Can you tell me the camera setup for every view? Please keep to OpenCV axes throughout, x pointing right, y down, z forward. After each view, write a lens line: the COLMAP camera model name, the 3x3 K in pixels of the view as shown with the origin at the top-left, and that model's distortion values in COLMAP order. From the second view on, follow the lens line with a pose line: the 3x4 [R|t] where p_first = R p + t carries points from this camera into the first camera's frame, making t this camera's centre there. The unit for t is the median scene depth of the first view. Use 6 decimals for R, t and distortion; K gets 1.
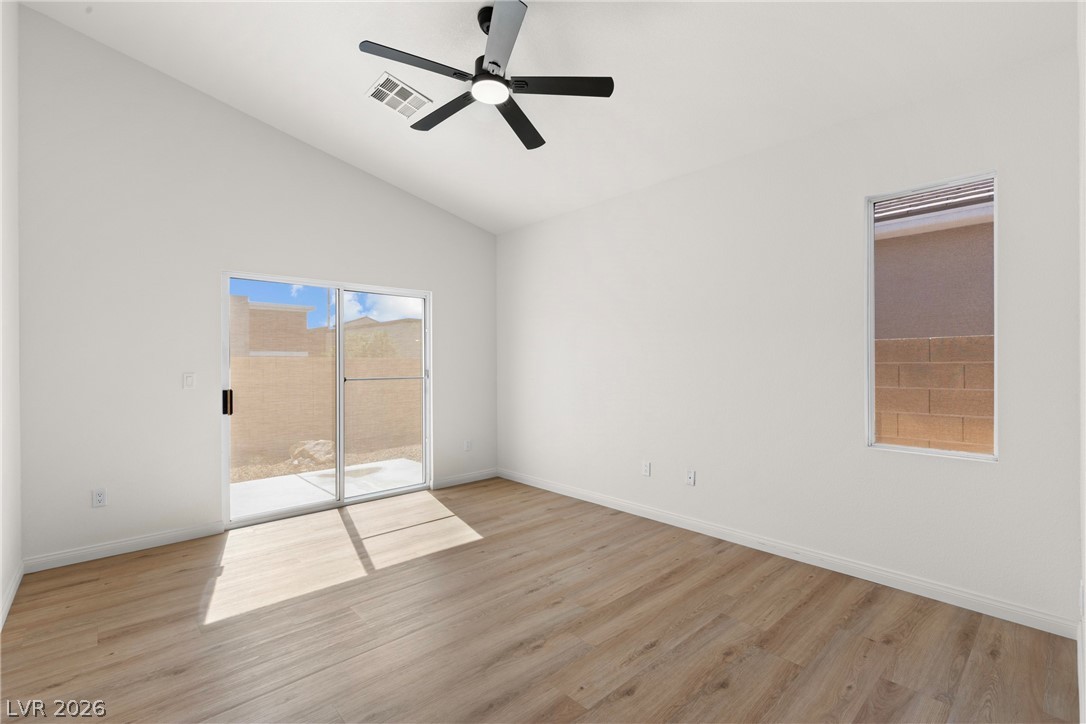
lens RADIAL K [[485.6, 0, 546.3], [0, 485.6, 361.0], [0, 0, 1]] dist [0.005039, -0.000218]
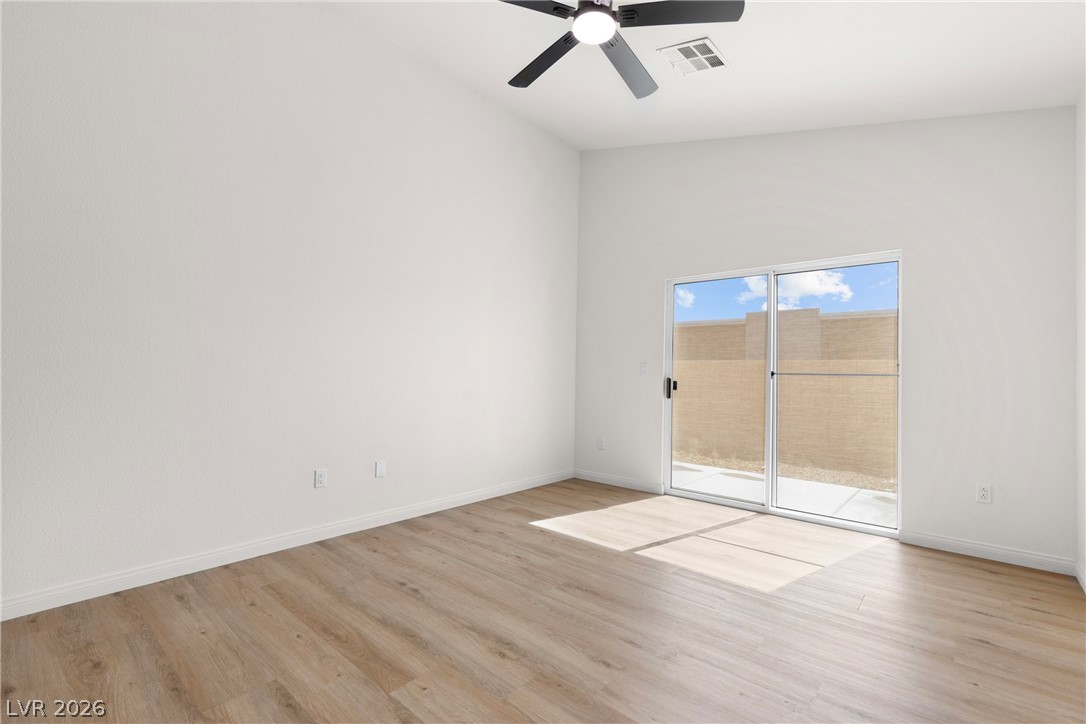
lens RADIAL K [[427.5, 0, 541.0], [0, 427.5, 370.1], [0, 0, 1]] dist [0.003502, 0.000224]
pose [[0.162089, 0.005330, -0.986762, 0.555604], [-0.012659, 0.999914, 0.003322, 0.021510], [0.986695, 0.011953, 0.162142, 0.638333]]
